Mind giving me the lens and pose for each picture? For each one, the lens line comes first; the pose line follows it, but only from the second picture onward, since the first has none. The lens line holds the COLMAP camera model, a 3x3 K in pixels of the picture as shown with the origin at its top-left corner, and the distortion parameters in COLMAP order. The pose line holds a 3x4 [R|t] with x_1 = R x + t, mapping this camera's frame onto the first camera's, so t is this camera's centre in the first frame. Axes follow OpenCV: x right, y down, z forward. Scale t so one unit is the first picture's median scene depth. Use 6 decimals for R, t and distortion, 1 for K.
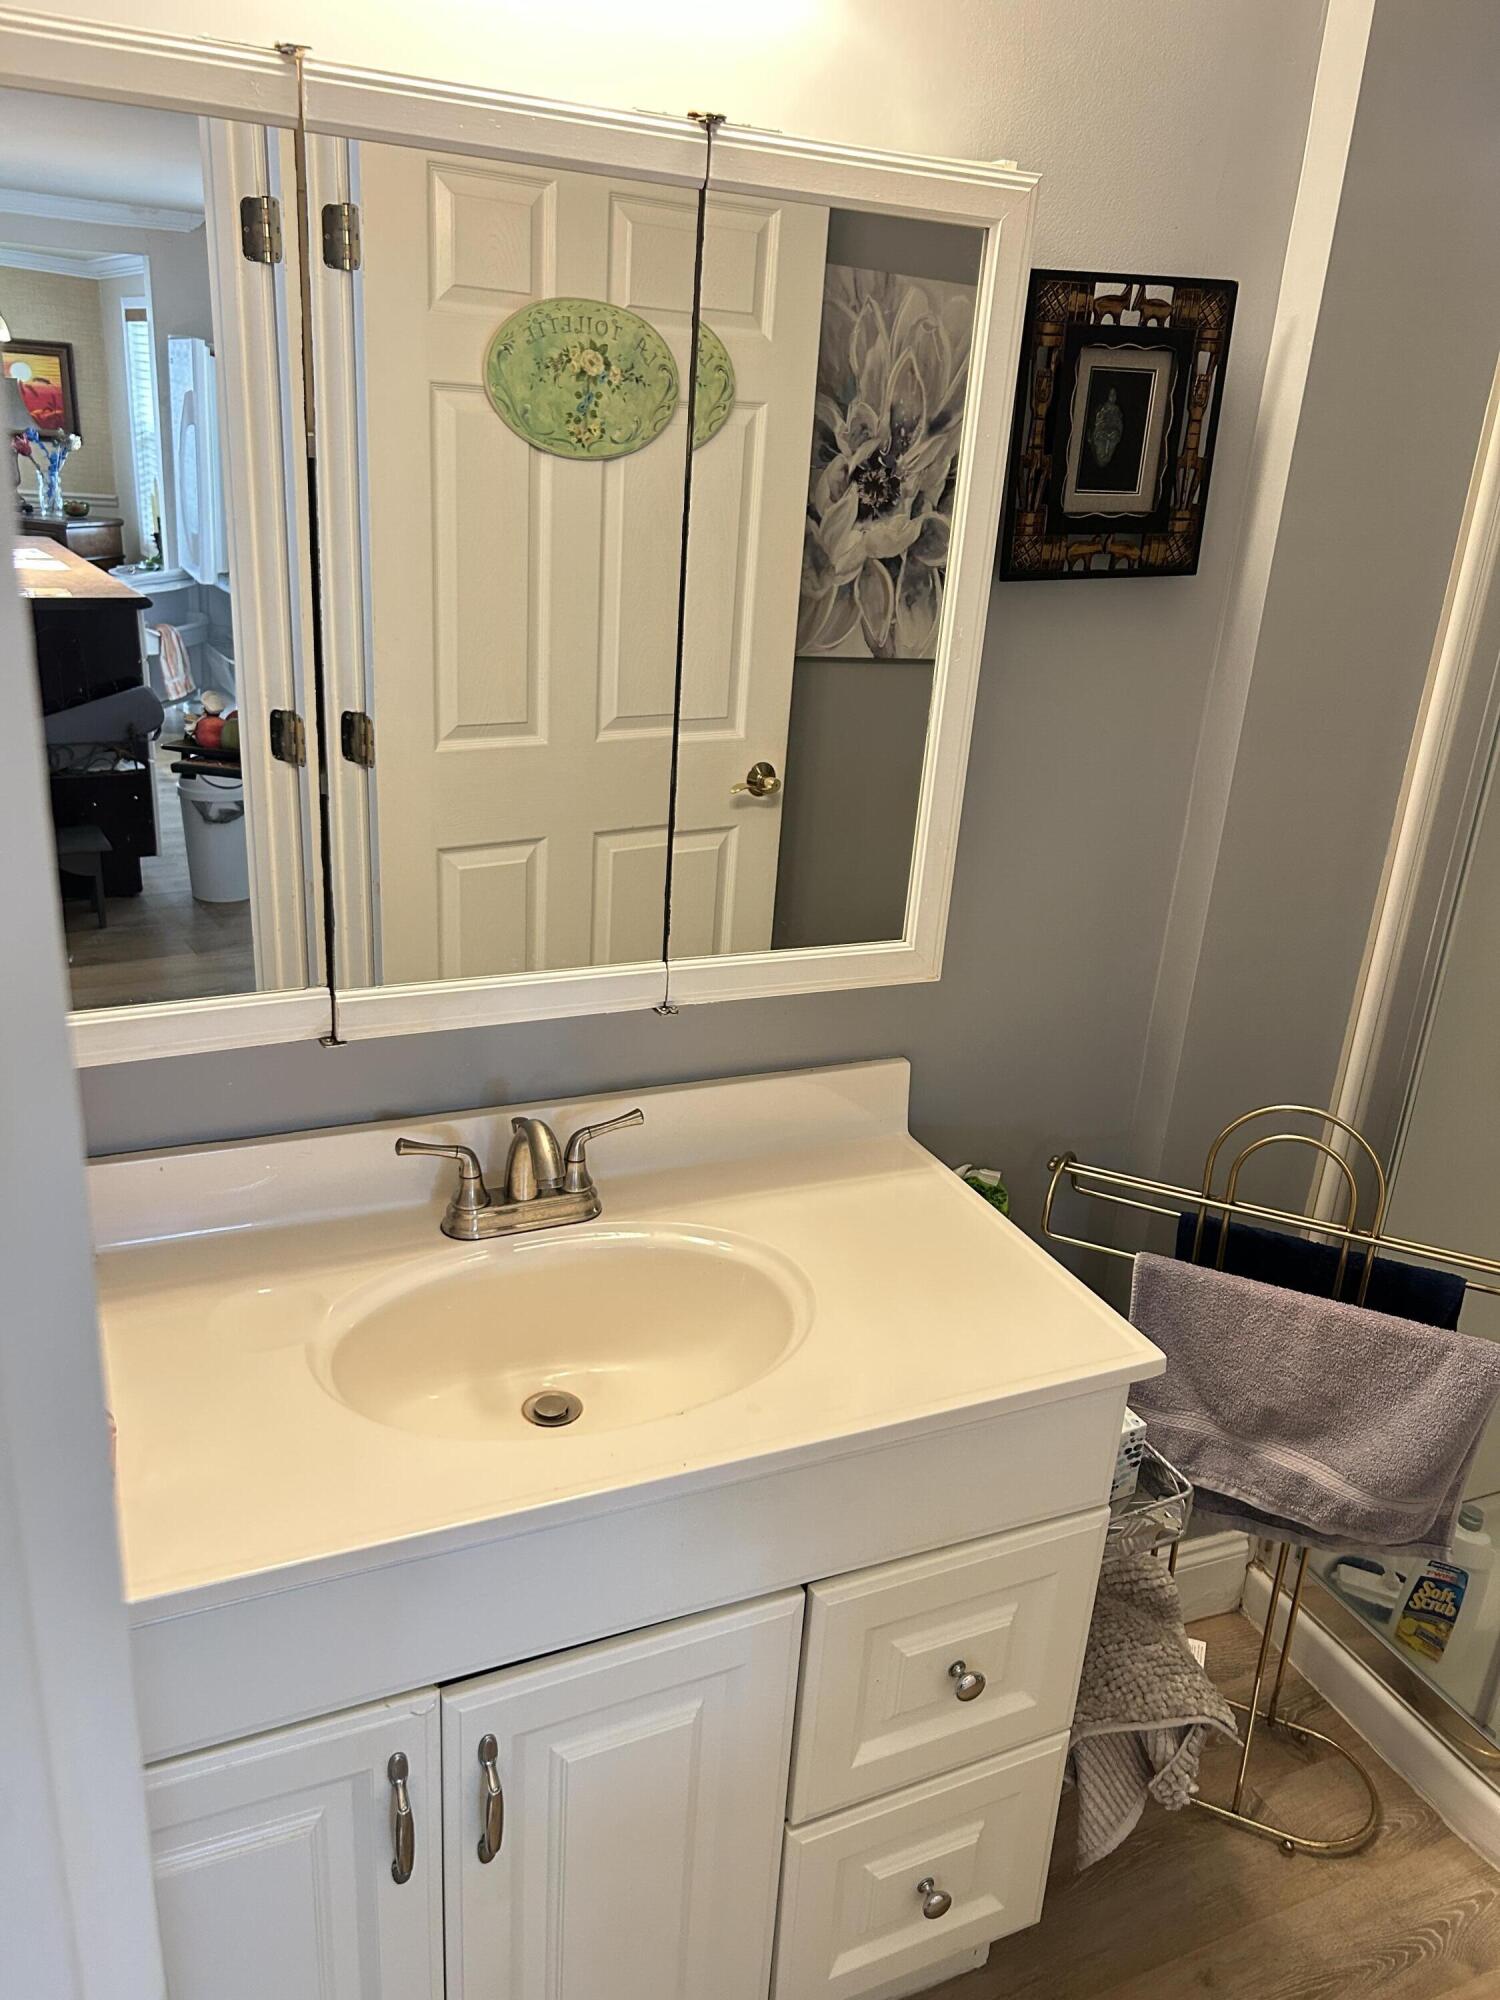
lens RADIAL K [[1516.0, 0, 757.2], [0, 1516.0, 1018.3], [0, 0, 1]] dist [0.086607, -0.125475]
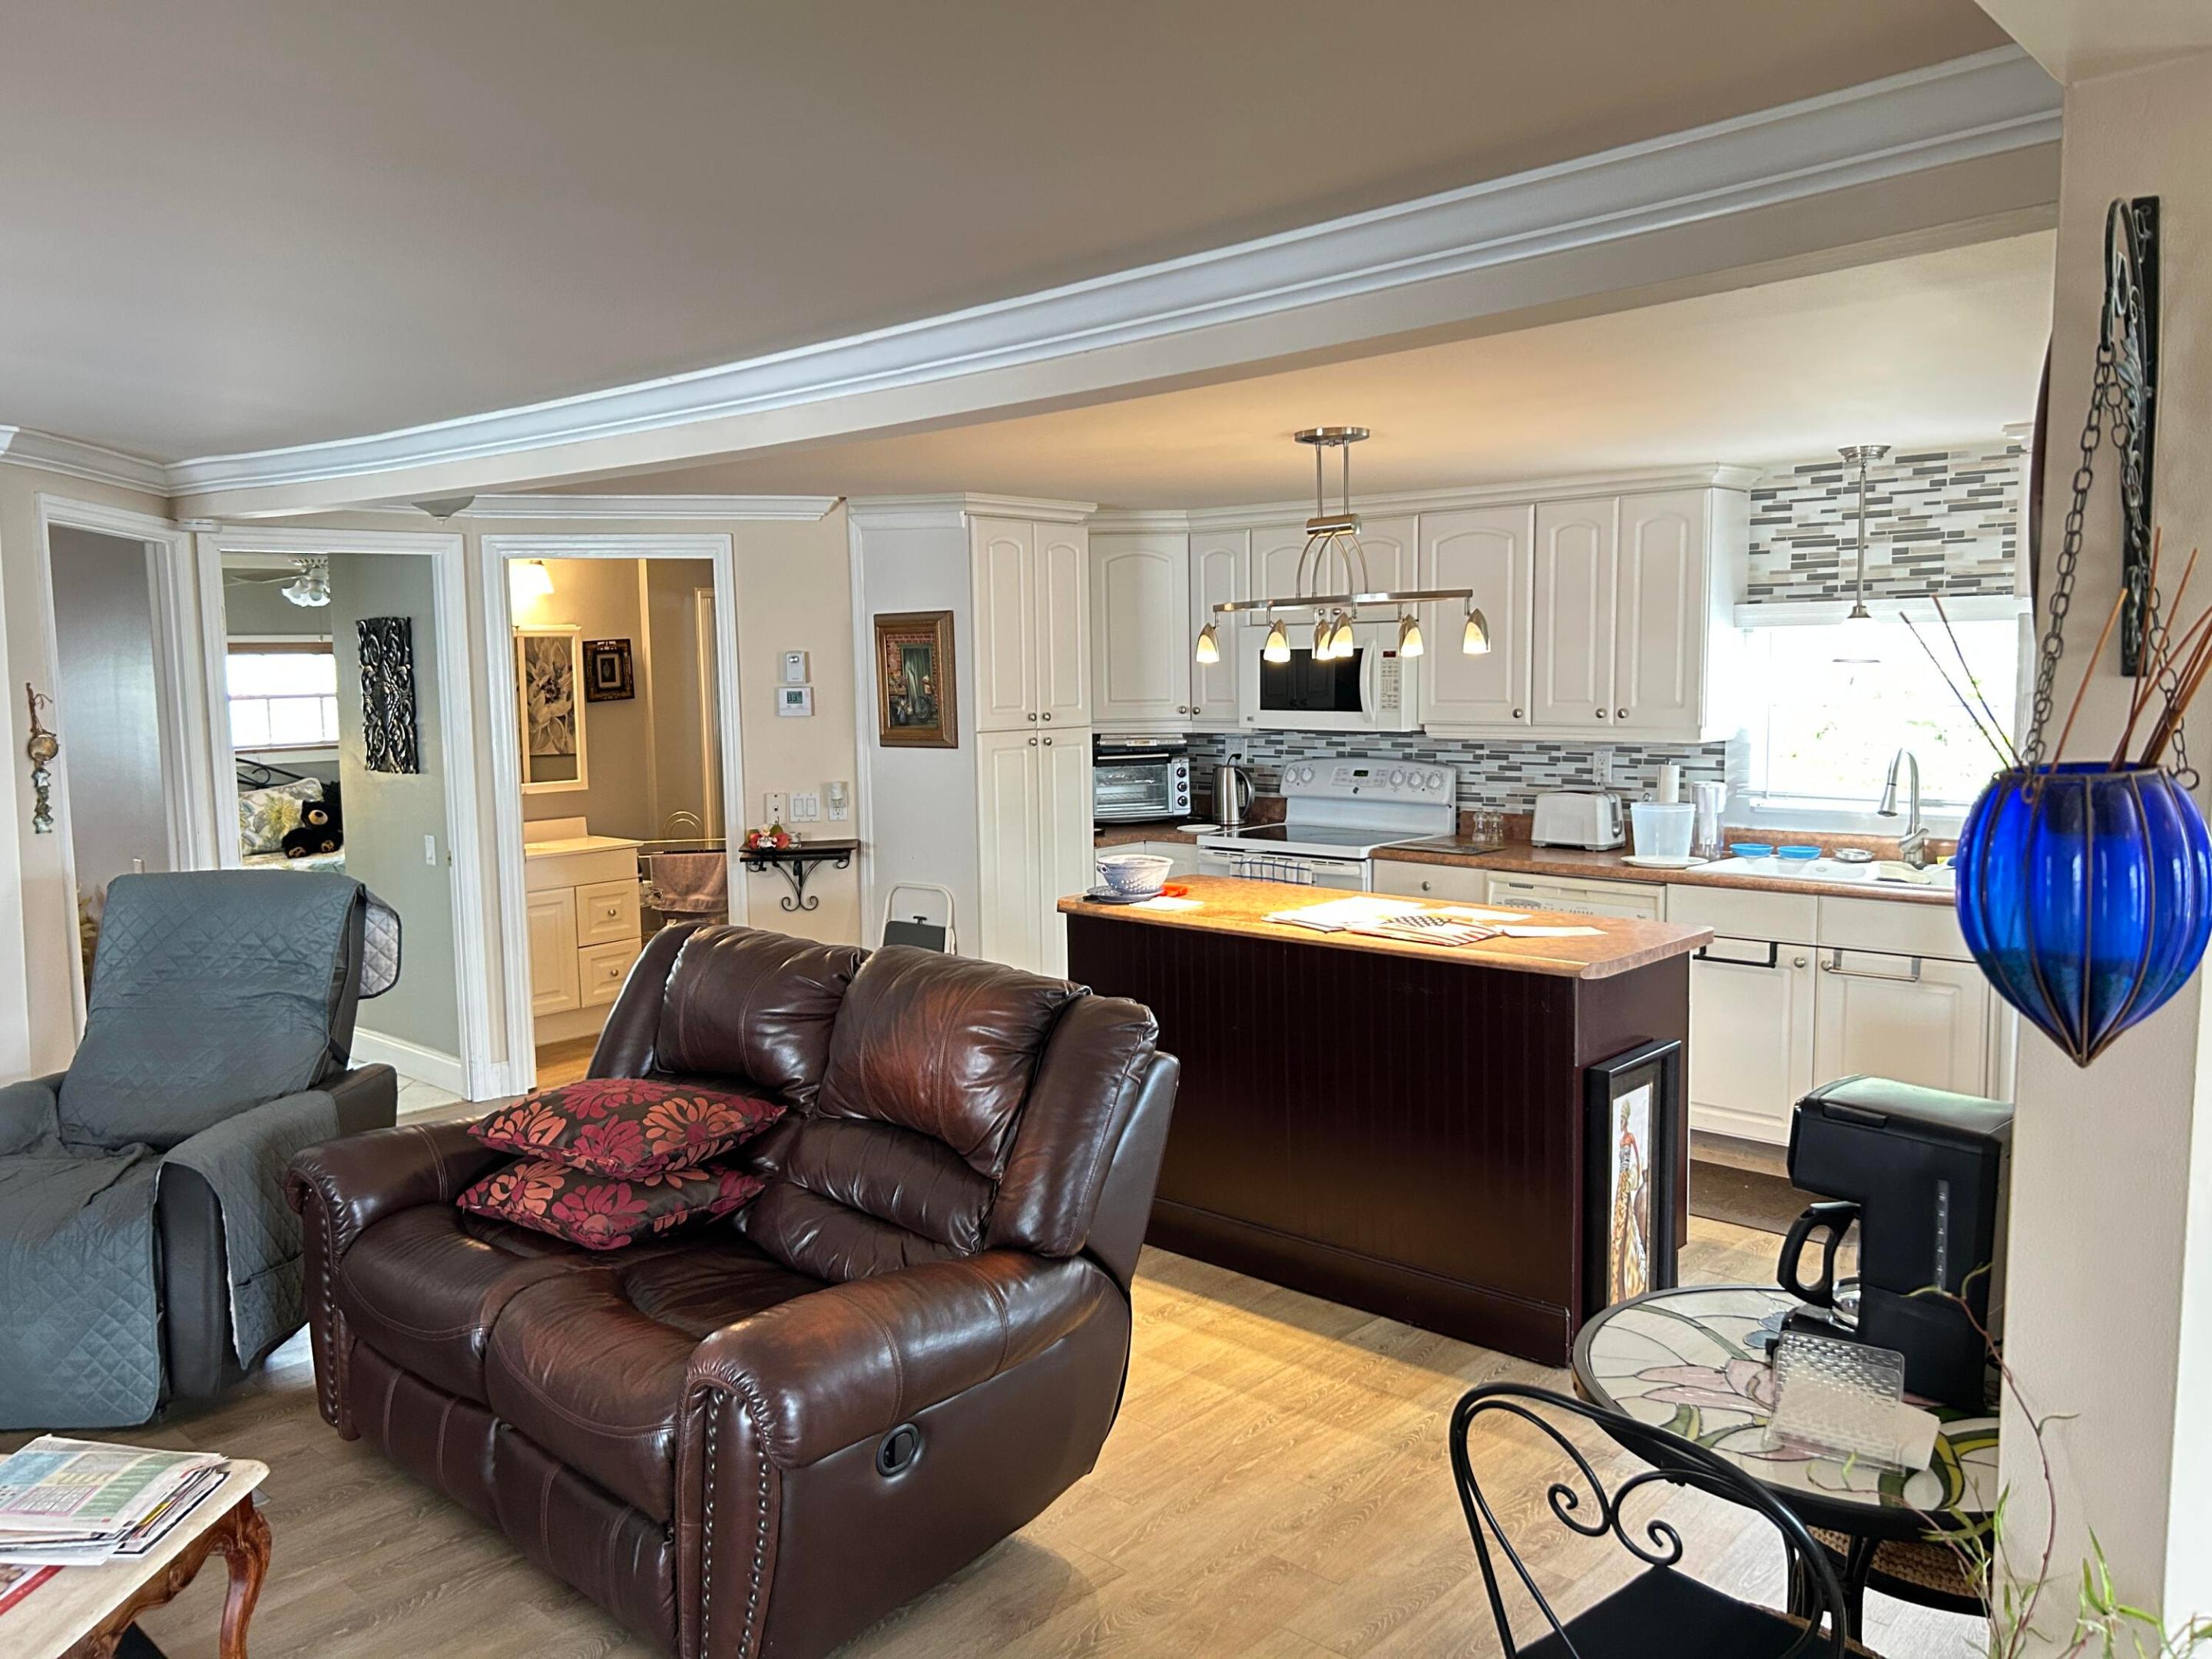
lens RADIAL K [[1652.3, 0, 1116.3], [0, 1652.3, 819.6], [0, 0, 1]] dist [0.072939, -0.091088]
pose [[0.911315, -0.121355, 0.393418, -0.386163], [0.217748, 0.953055, -0.210409, 1.390178], [-0.349415, 0.277415, 0.894958, -3.776519]]
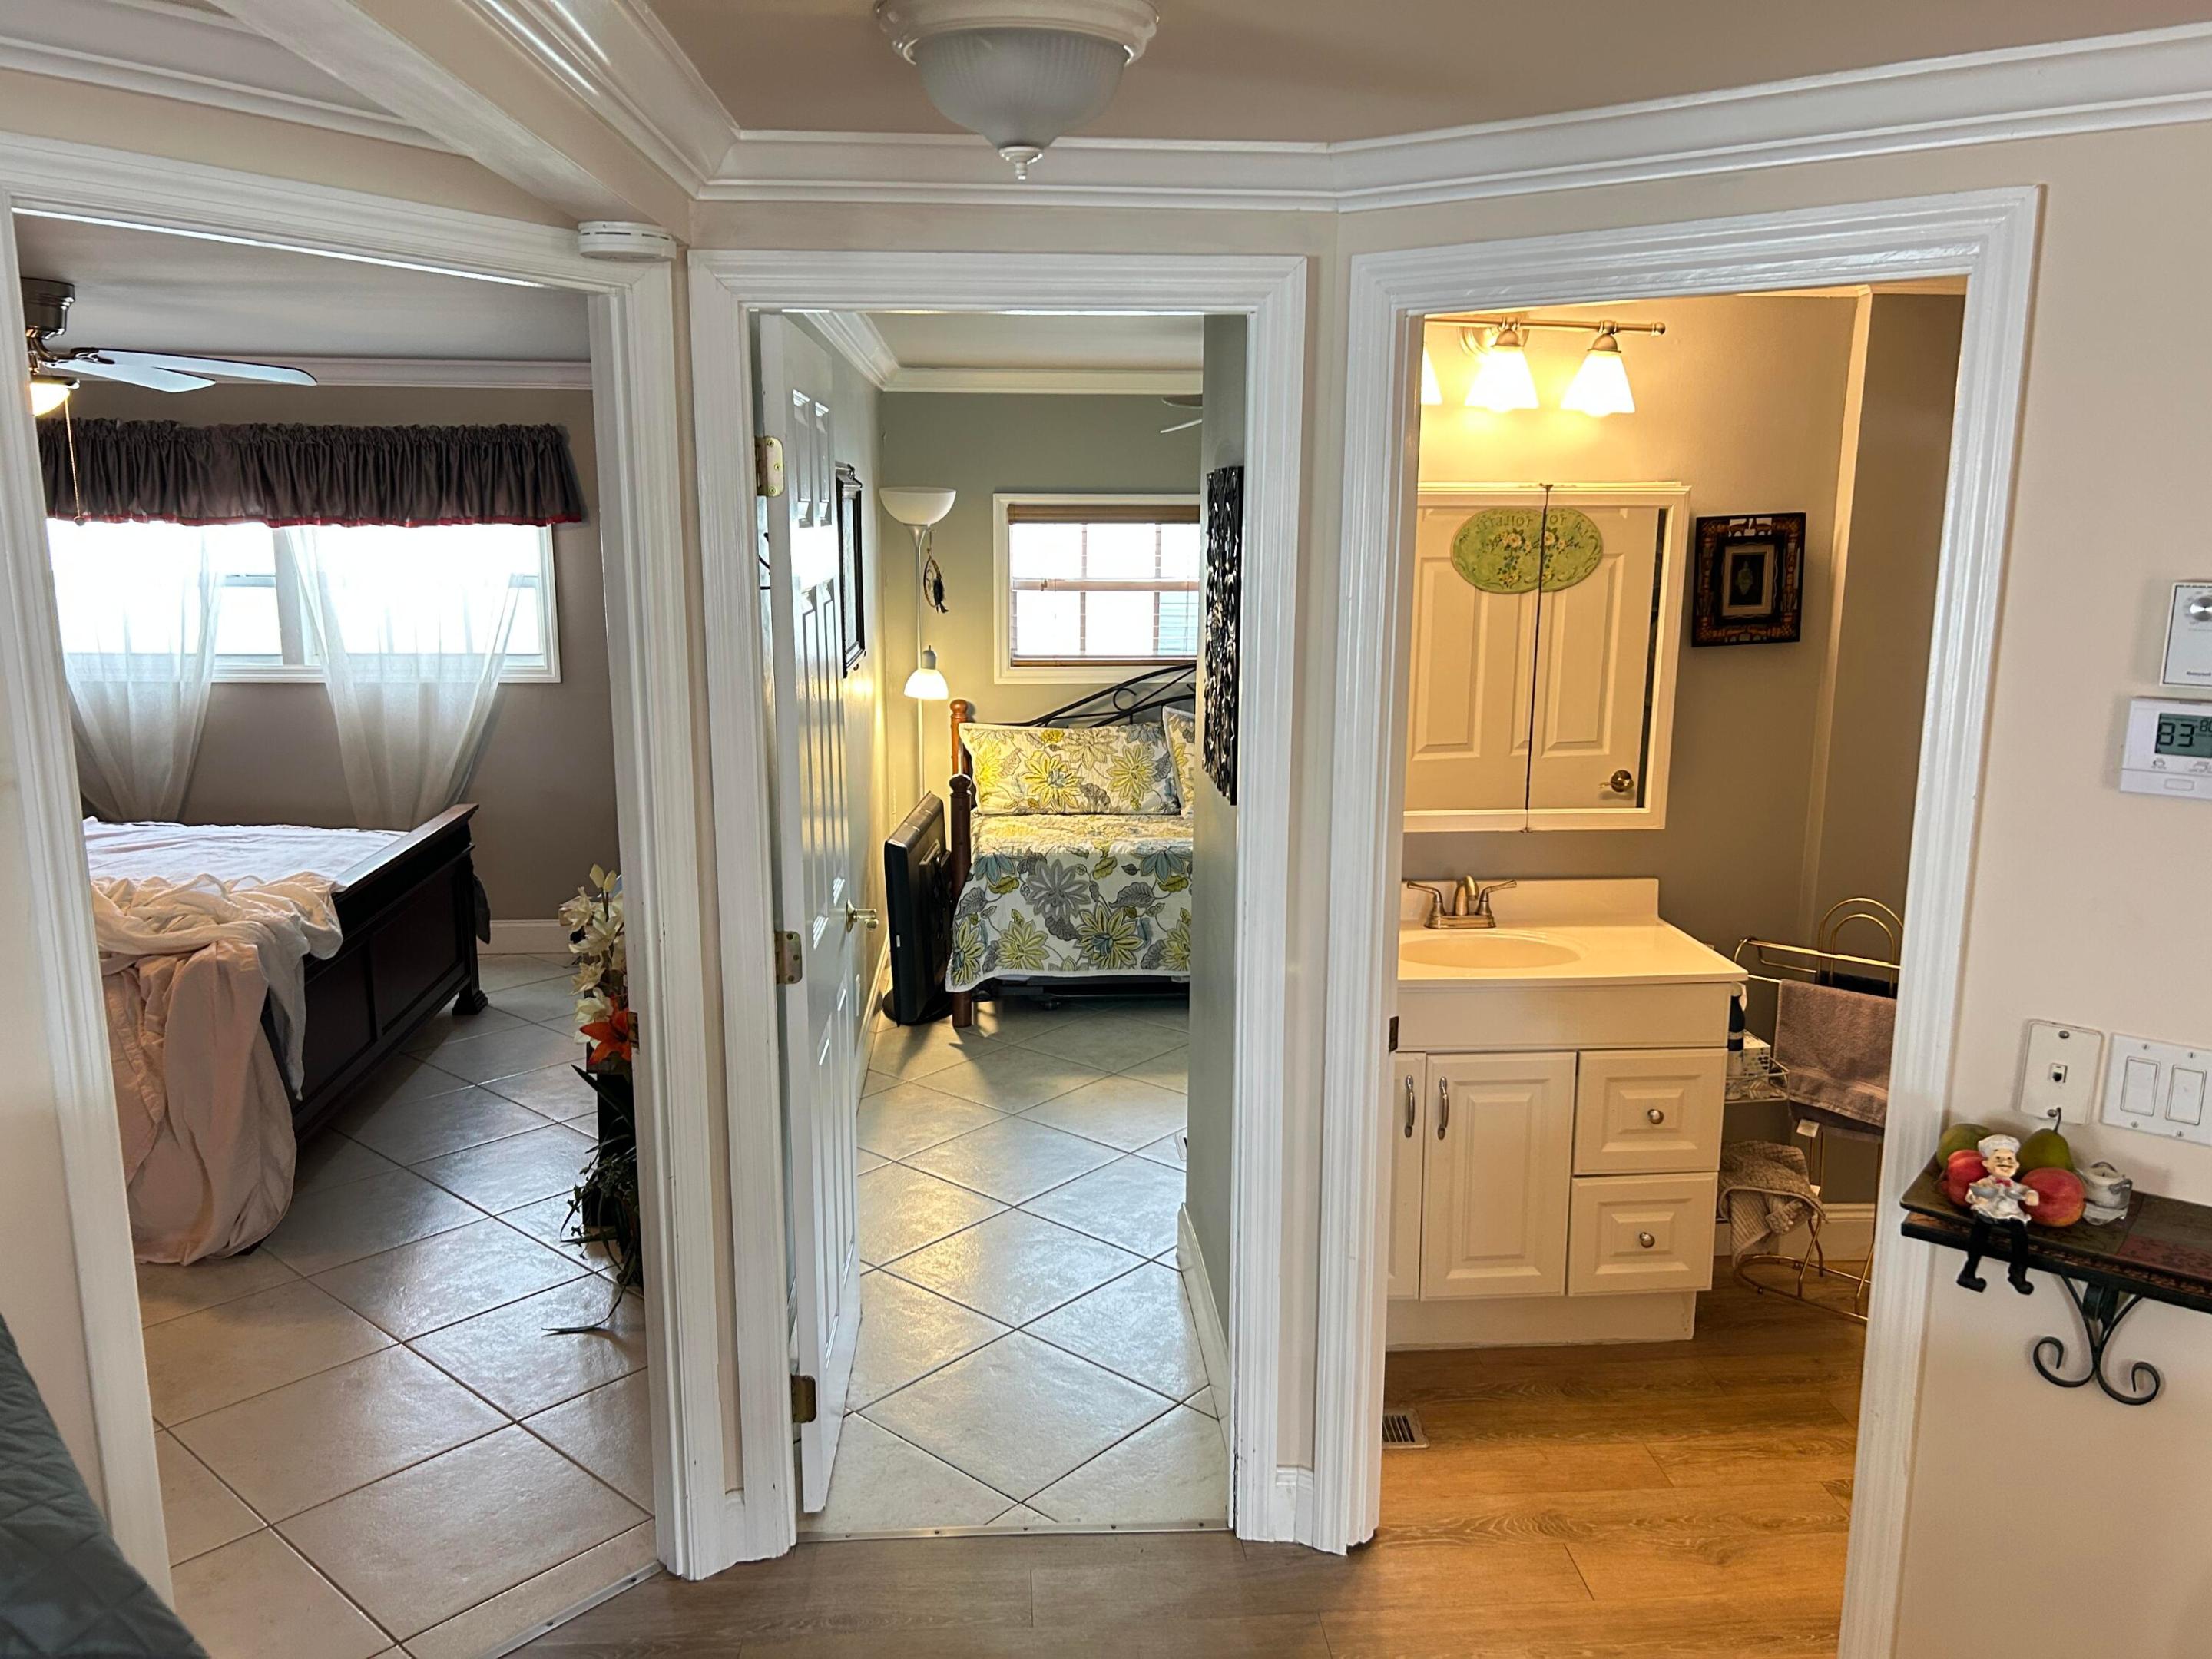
lens RADIAL K [[1661.3, 0, 1124.0], [0, 1661.3, 834.4], [0, 0, 1]] dist [0.050553, -0.070580]
pose [[0.939513, 0.003563, -0.342494, 0.208276], [-0.068396, 0.981758, -0.177407, 0.441265], [0.335614, 0.190102, 0.922618, -1.378049]]
